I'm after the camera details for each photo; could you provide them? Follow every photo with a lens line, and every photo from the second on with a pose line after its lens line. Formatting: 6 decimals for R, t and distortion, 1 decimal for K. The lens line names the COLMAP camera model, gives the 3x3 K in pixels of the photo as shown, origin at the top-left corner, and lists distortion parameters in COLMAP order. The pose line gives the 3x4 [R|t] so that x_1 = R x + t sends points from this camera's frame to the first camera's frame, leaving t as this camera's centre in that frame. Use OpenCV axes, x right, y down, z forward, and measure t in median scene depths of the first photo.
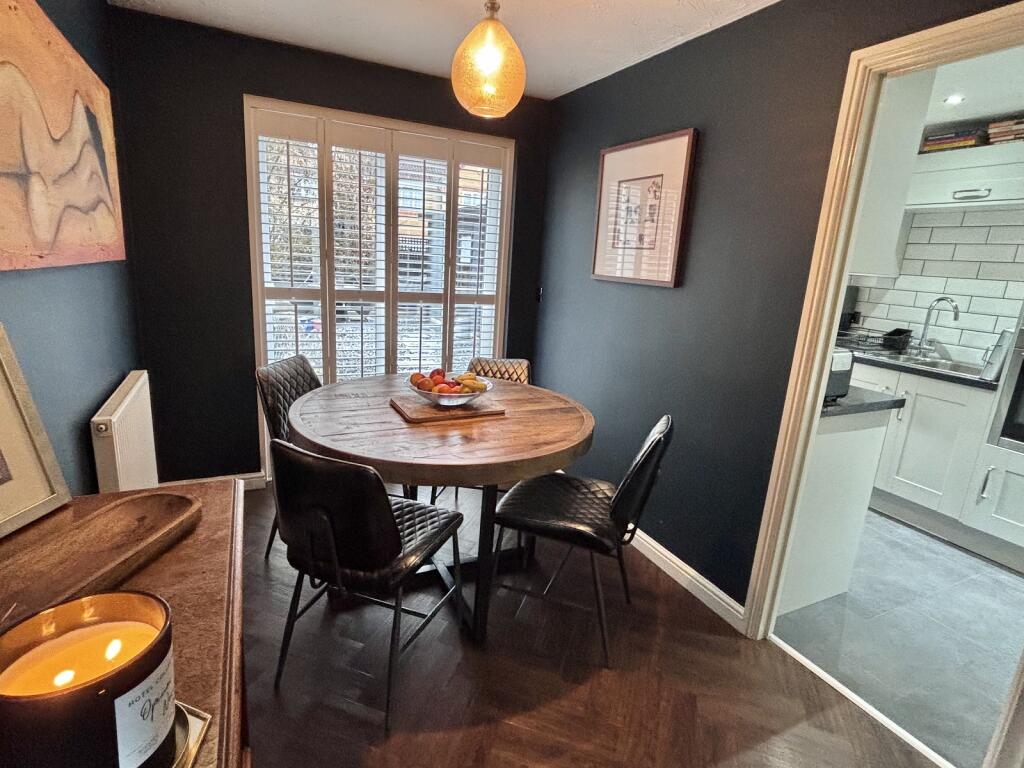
lens RADIAL K [[530.0, 0, 512.0], [0, 530.0, 384.0], [0, 0, 1]] dist [0.001589, 0.000781]
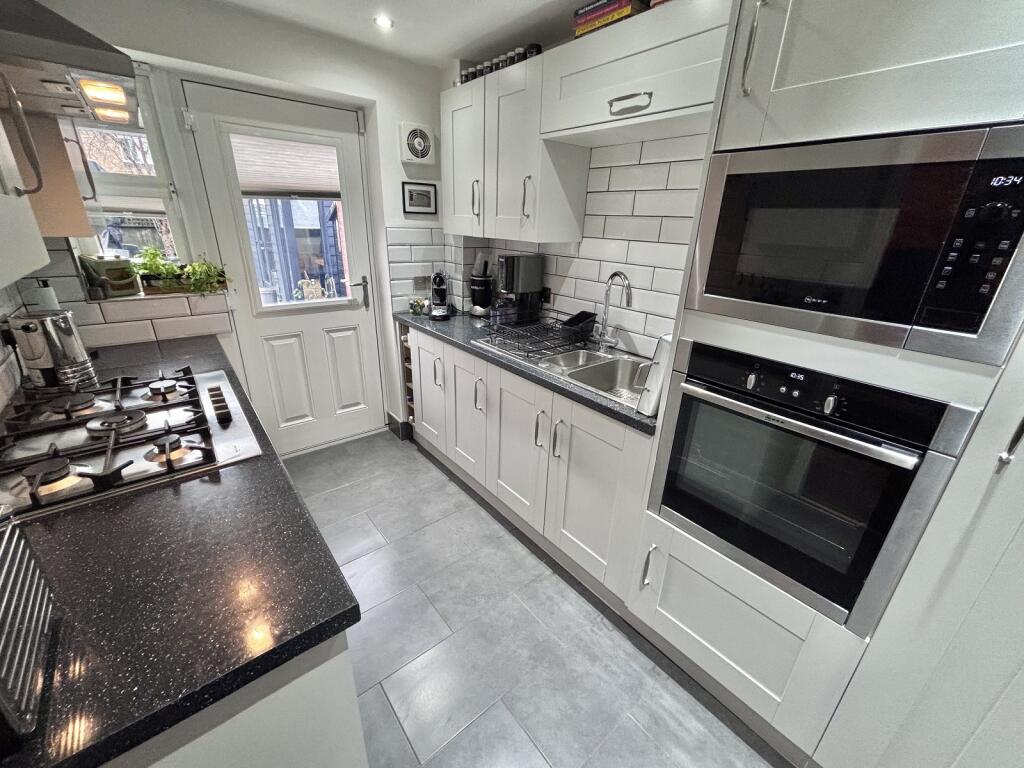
lens RADIAL K [[413.8, 0, 512.0], [0, 413.8, 384.0], [0, 0, 1]] dist [-0.000393, 0.000014]
pose [[0.974392, -0.112476, 0.194703, 0.580933], [0.082888, 0.984594, 0.153965, -0.118168], [-0.209021, -0.133883, 0.968703, 0.502828]]
